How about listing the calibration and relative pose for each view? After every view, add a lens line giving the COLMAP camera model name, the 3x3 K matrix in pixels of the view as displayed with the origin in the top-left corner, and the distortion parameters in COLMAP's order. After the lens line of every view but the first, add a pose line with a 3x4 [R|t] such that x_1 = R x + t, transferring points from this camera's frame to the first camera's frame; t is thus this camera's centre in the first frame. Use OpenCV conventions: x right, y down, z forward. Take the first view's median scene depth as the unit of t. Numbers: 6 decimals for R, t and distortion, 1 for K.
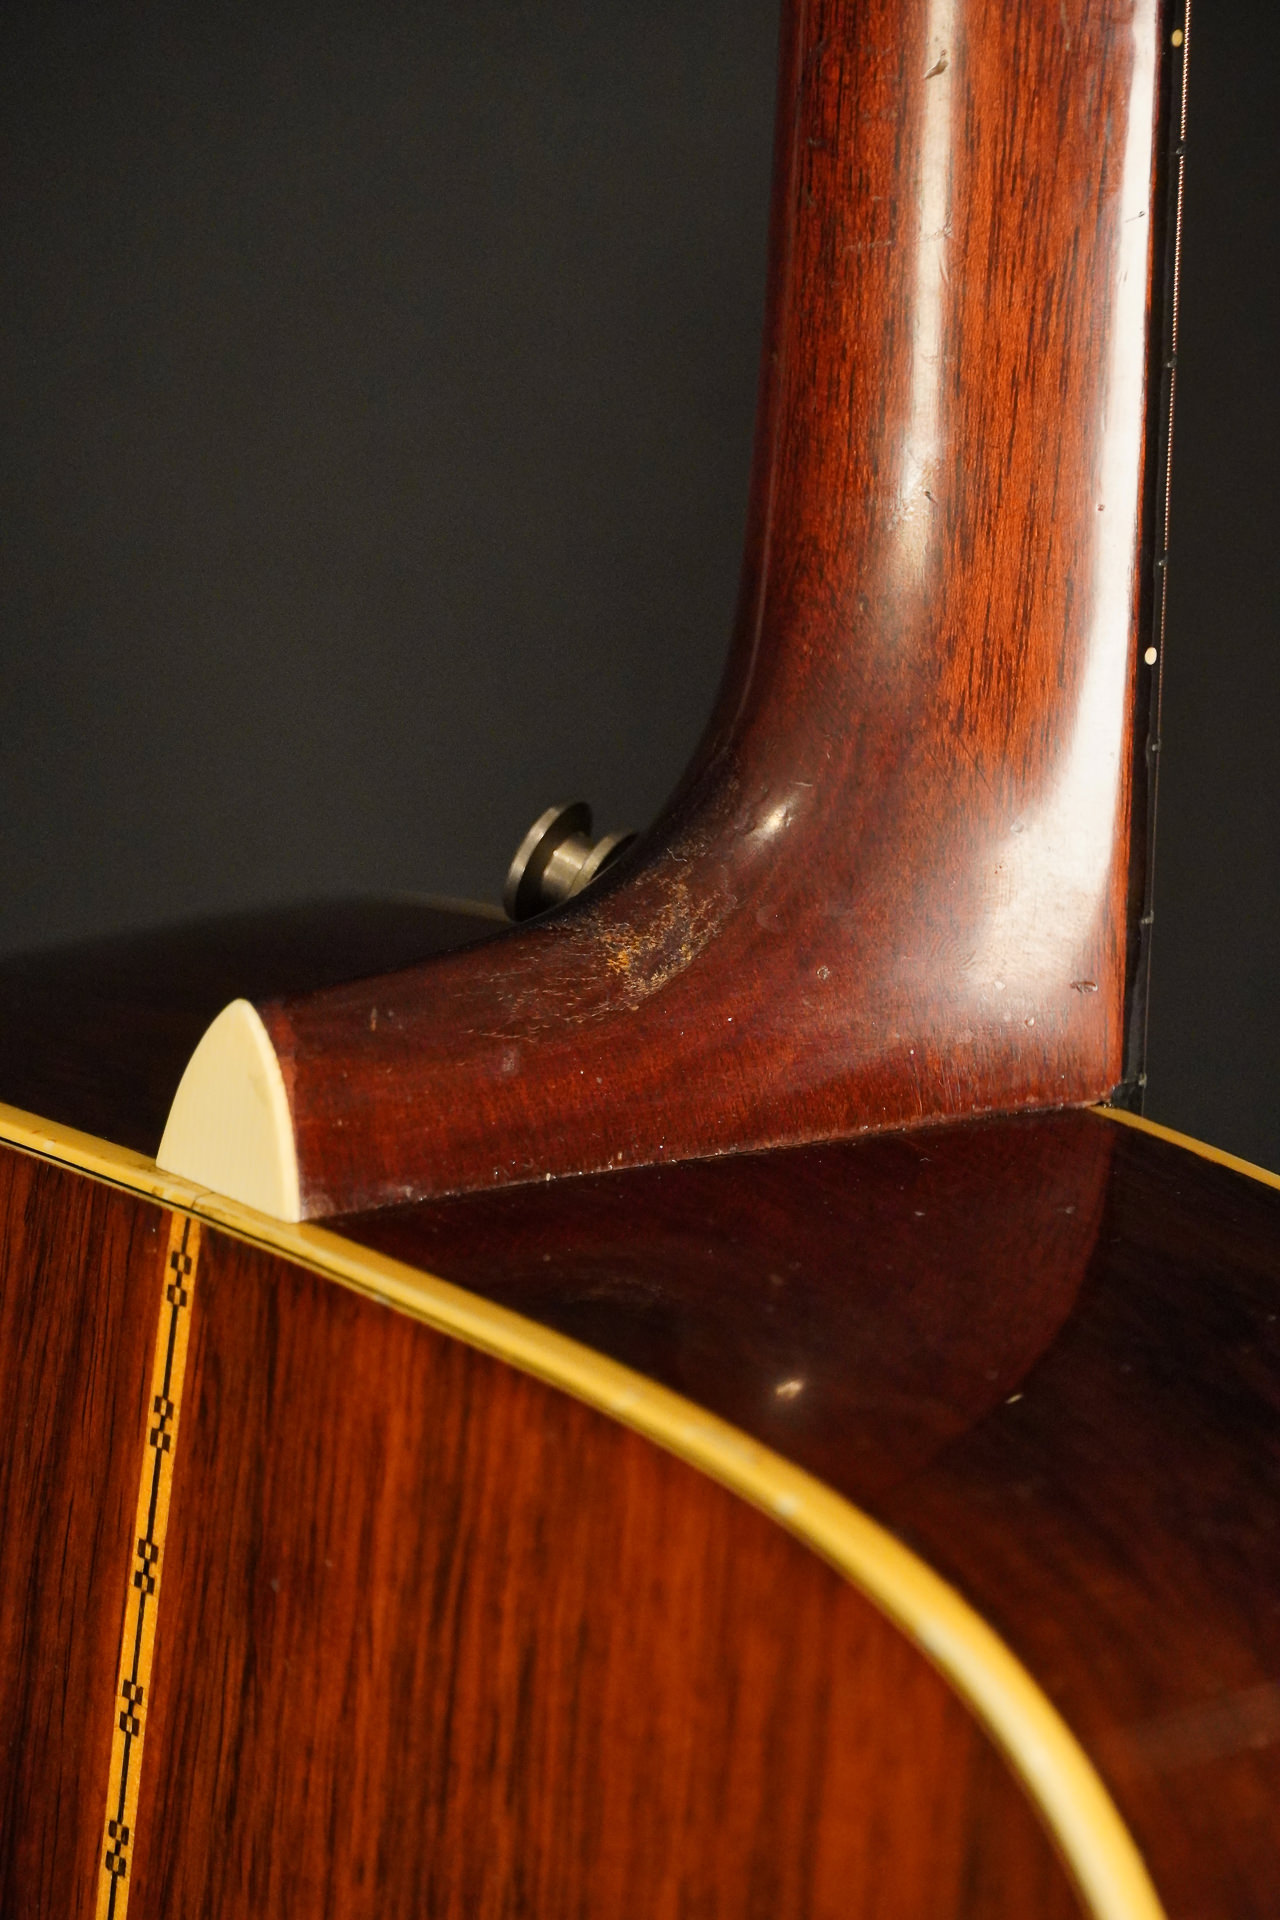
lens RADIAL K [[8284.7, 0, 640.8], [0, 8284.7, 971.5], [0, 0, 1]] dist [-0.000871, 0.000000]
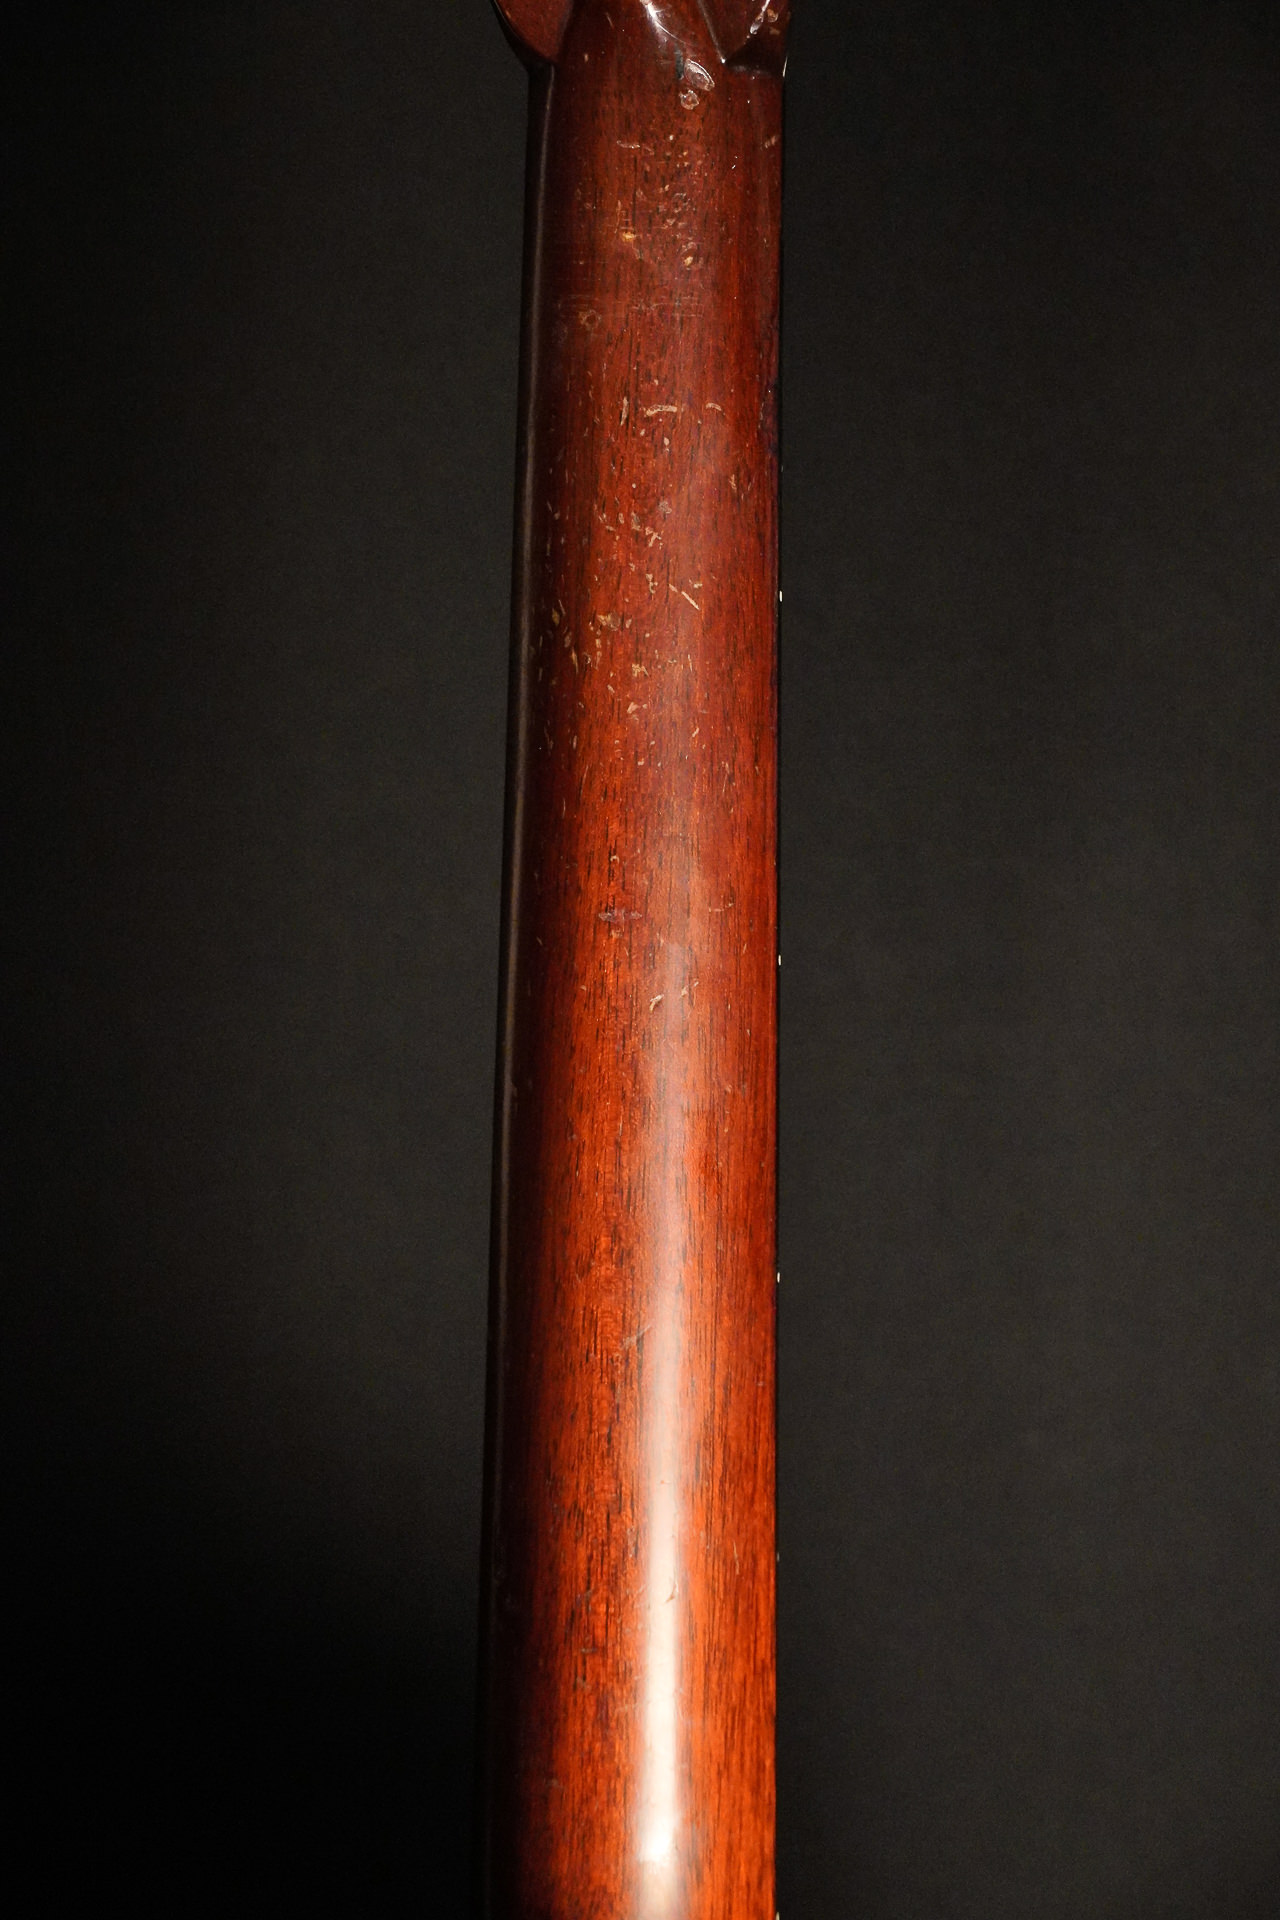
lens RADIAL K [[4579.5, 0, 640.2], [0, 4579.5, 976.7], [0, 0, 1]] dist [0.032071, 0.000000]
pose [[0.801295, -0.076815, 0.593318, -0.513090], [0.182169, 0.975958, -0.119671, -0.121108], [-0.569861, 0.203976, 0.796023, 0.231292]]
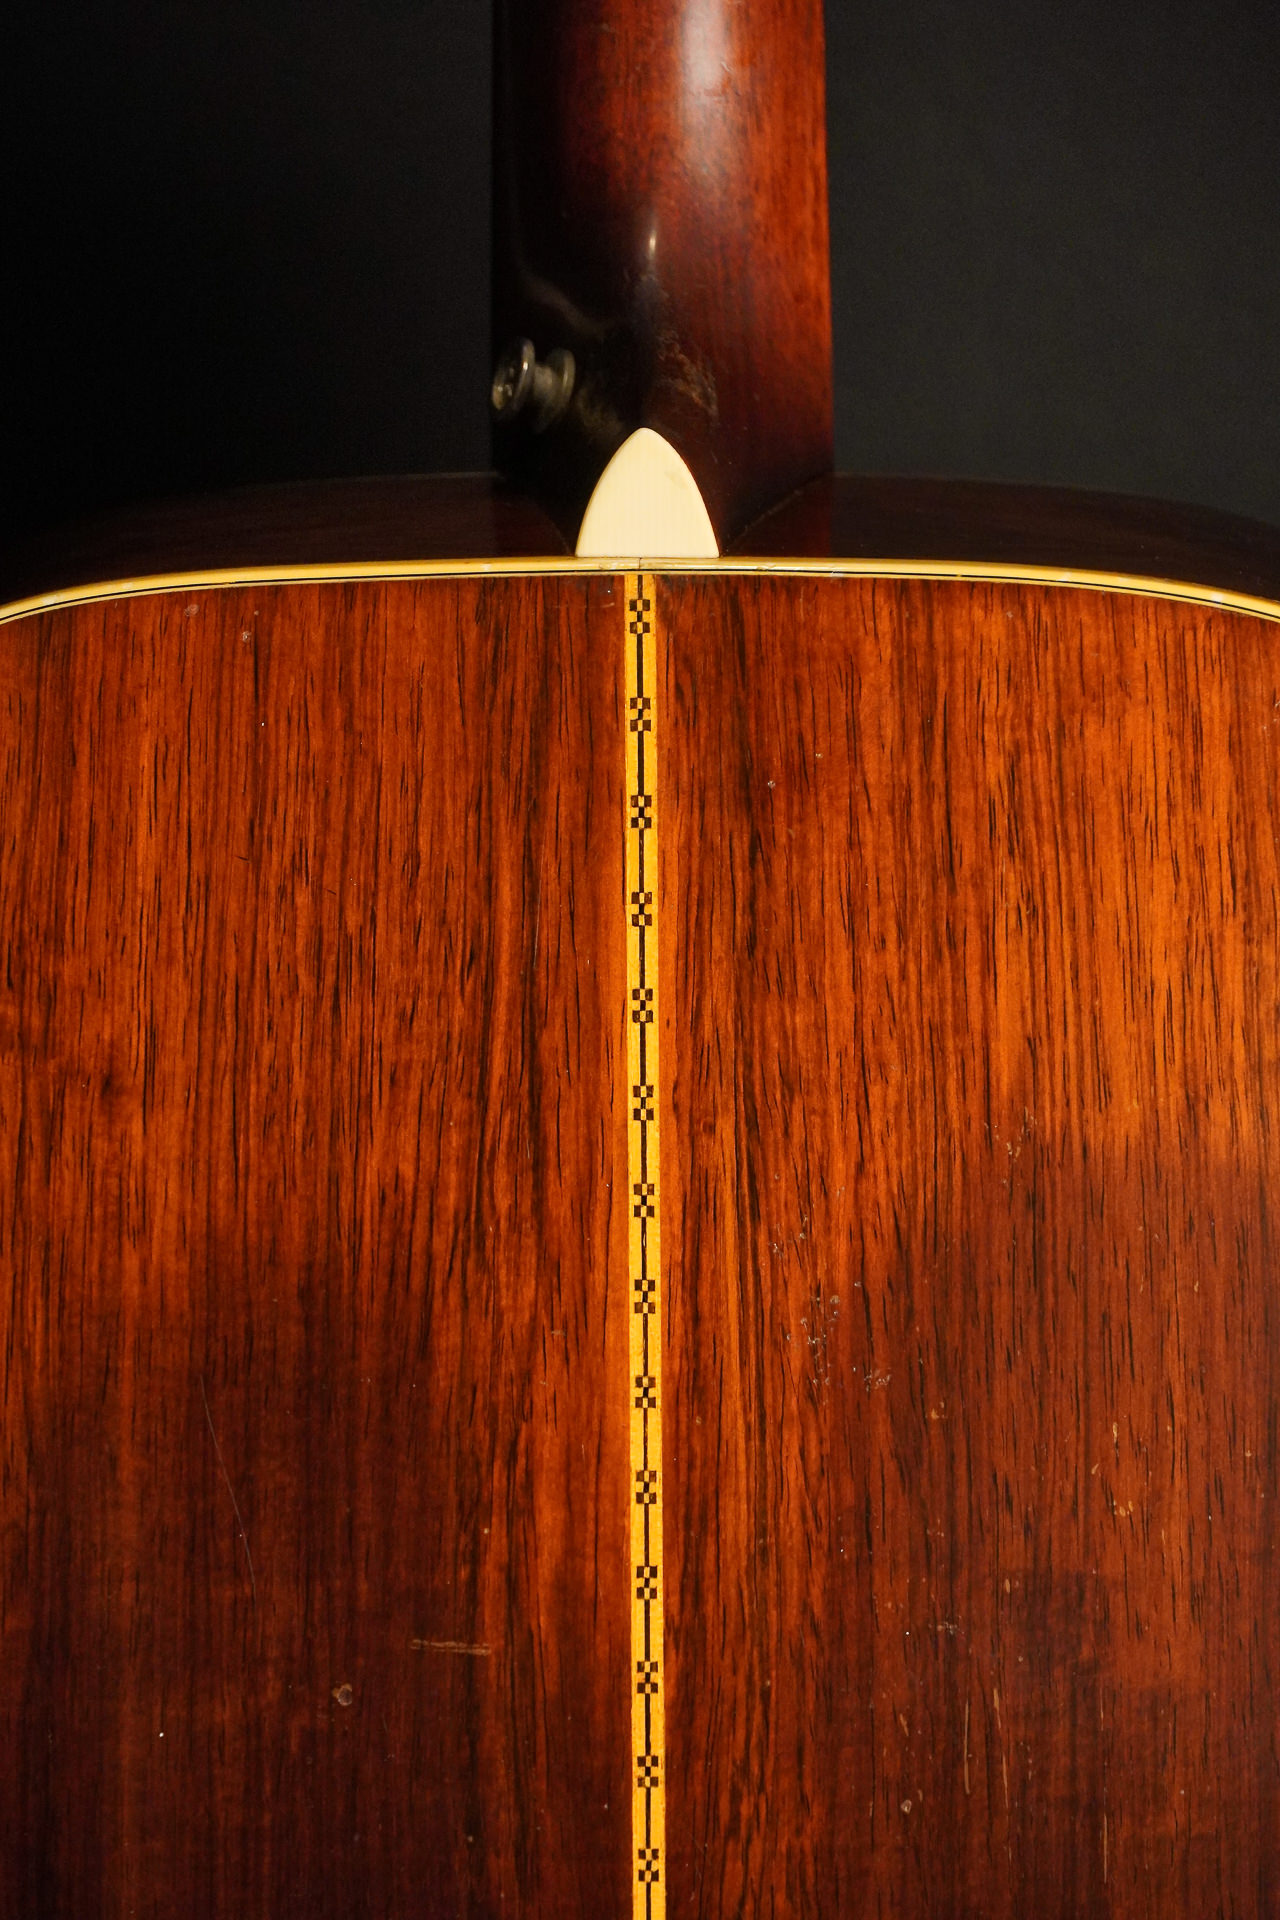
lens RADIAL K [[7315.2, 0, 650.1], [0, 7315.2, 957.4], [0, 0, 1]] dist [0.040635, 0.000000]
pose [[0.683850, -0.193968, 0.703368, -0.998226], [0.240932, 0.969973, 0.033244, 0.052732], [-0.688696, 0.146729, 0.710049, 0.045827]]
